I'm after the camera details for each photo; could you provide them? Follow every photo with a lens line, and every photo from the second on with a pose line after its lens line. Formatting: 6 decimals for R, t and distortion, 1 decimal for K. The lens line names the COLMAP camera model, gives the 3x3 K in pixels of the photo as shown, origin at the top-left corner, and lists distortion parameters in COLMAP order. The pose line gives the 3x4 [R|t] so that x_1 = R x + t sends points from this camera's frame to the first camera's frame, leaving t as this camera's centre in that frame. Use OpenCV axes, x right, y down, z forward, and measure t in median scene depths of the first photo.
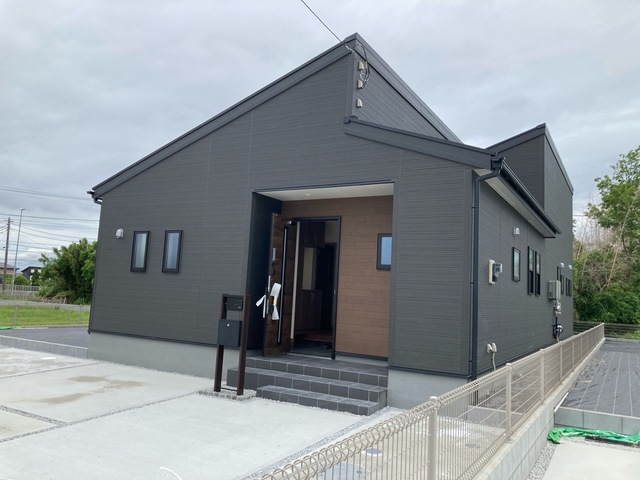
lens RADIAL K [[521.4, 0, 317.6], [0, 521.4, 239.1], [0, 0, 1]] dist [0.100154, -0.198250]
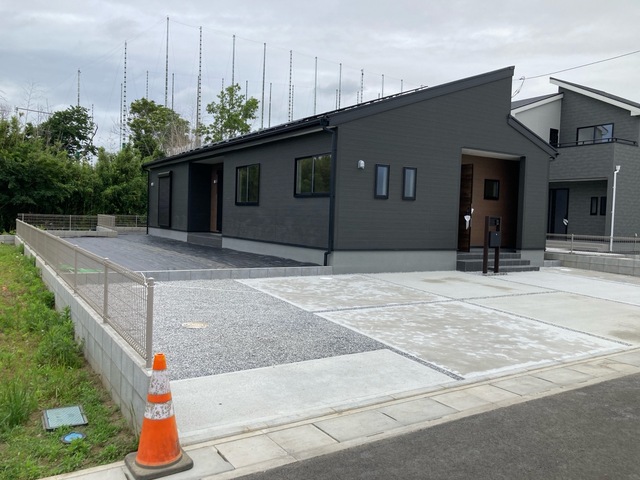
lens RADIAL K [[521.4, 0, 317.6], [0, 521.4, 239.1], [0, 0, 1]] dist [0.100154, -0.198250]
pose [[0.458935, -0.076494, 0.885171, -0.540231], [-0.103114, 0.984969, 0.138580, 0.000596], [-0.882466, -0.154873, 0.444149, 0.209144]]
